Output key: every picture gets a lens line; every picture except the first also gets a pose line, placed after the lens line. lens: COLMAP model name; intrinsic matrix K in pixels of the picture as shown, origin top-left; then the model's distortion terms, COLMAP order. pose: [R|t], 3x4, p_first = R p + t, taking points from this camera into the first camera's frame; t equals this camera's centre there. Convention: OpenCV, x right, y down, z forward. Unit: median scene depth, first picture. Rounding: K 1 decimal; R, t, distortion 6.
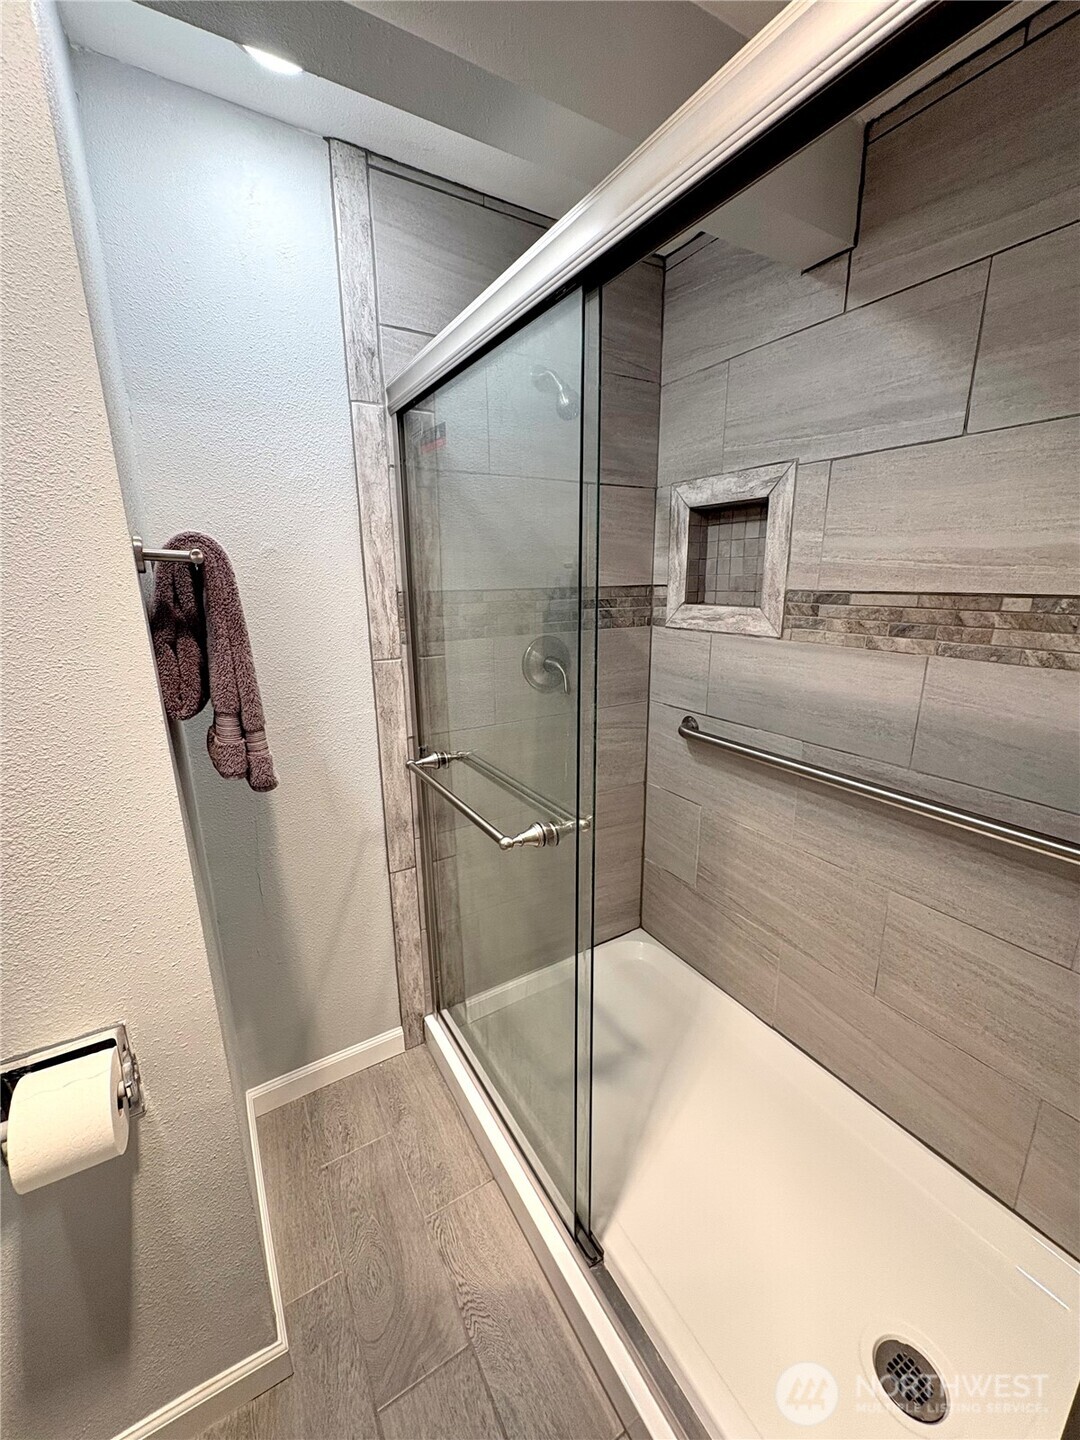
lens RADIAL K [[576.4, 0, 542.8], [0, 576.4, 720.7], [0, 0, 1]] dist [0.001661, -0.000022]
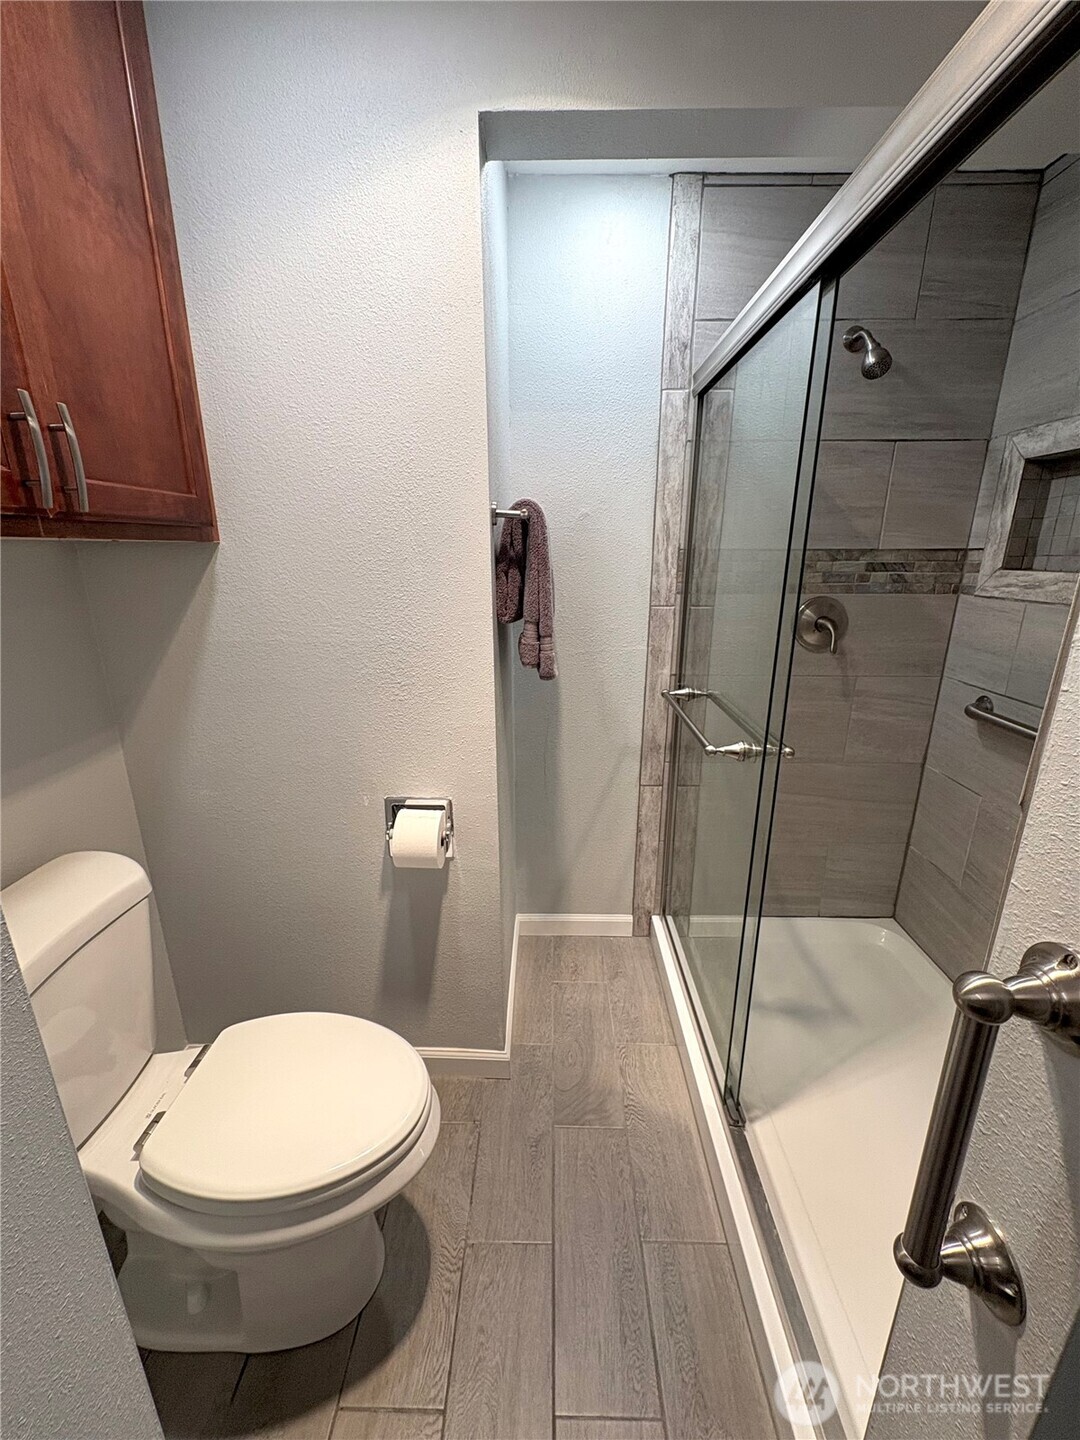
lens RADIAL K [[576.4, 0, 540.0], [0, 576.4, 718.7], [0, 0, 1]] dist [0.001661, -0.000022]
pose [[0.846033, 0.159771, -0.508628, 0.163160], [-0.140768, 0.987127, 0.075929, 0.070383], [0.514211, 0.007360, 0.857632, -0.159638]]
